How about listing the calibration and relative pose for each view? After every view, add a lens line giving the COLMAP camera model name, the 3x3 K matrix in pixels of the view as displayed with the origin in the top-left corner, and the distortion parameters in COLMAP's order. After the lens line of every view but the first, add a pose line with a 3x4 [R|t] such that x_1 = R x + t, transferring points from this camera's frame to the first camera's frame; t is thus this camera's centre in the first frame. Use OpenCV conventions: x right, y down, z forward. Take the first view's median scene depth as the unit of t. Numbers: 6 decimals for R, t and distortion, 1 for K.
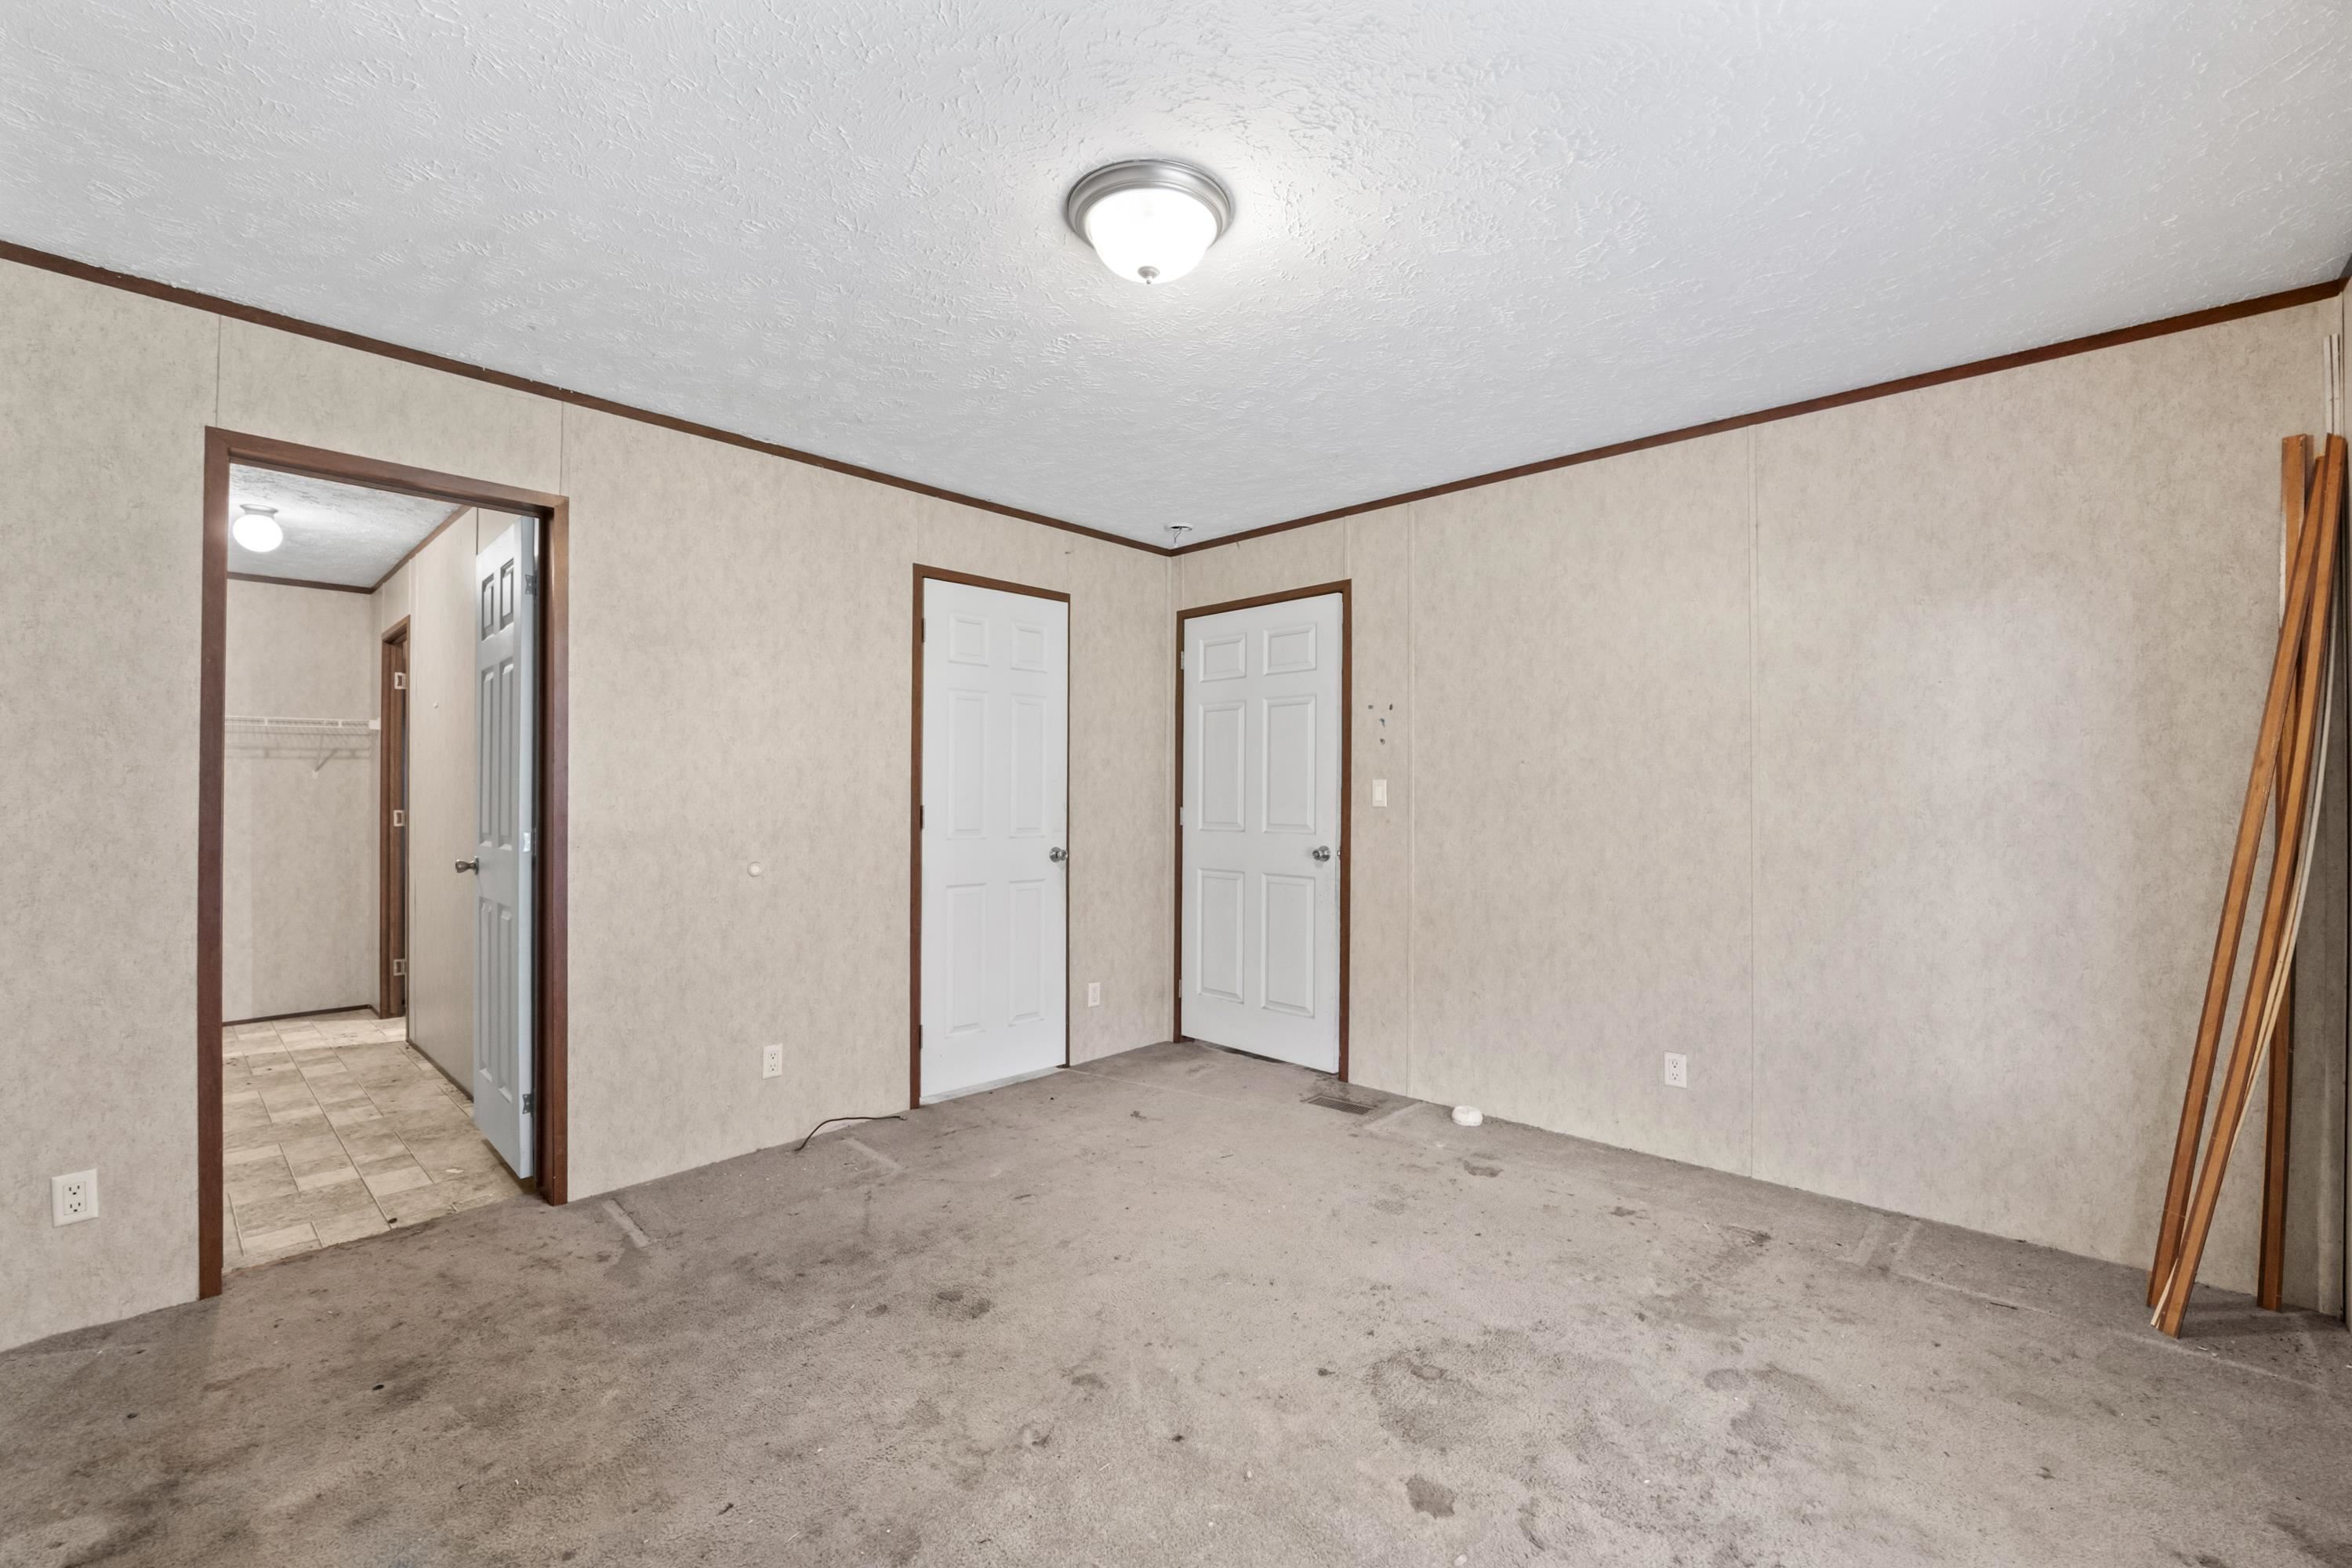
lens RADIAL K [[968.0, 0, 1170.2], [0, 968.0, 788.7], [0, 0, 1]] dist [-0.014385, 0.000877]
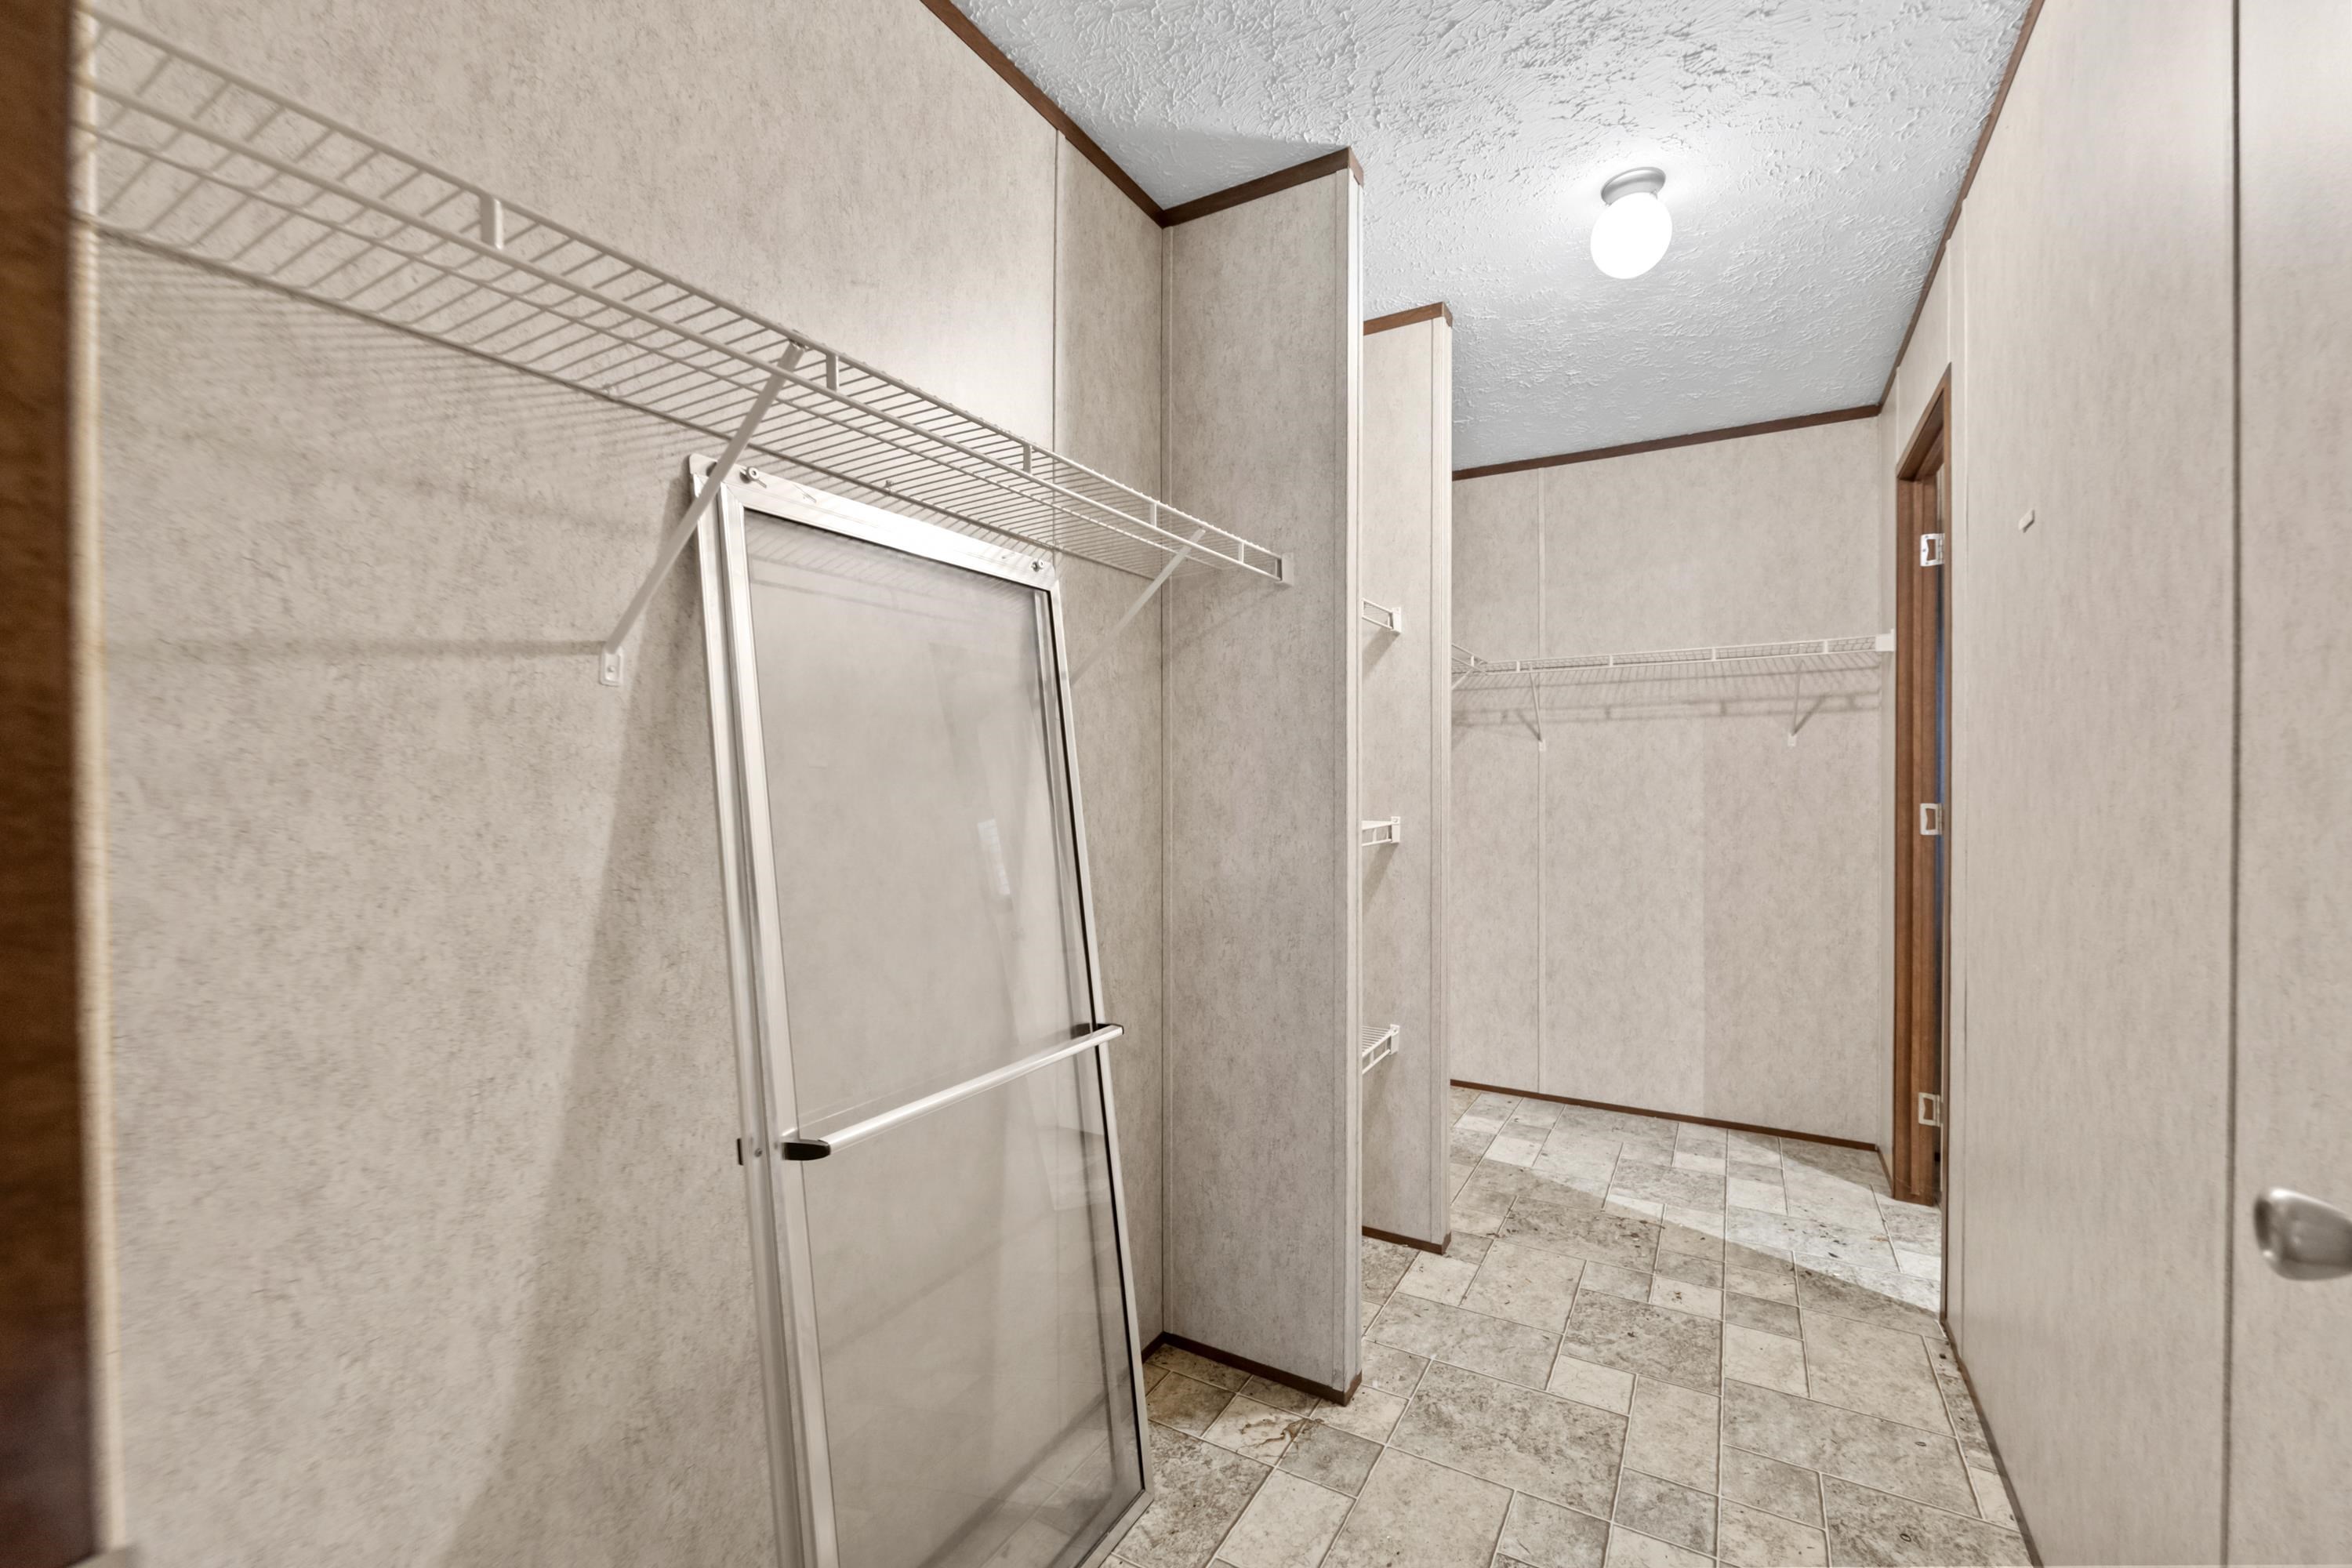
lens RADIAL K [[968.0, 0, 1172.0], [0, 968.0, 784.7], [0, 0, 1]] dist [-0.014385, 0.000877]
pose [[0.220970, 0.003398, -0.975275, -0.394595], [0.003260, 0.999986, 0.004223, 0.009349], [0.975275, -0.004113, 0.220956, 0.492657]]
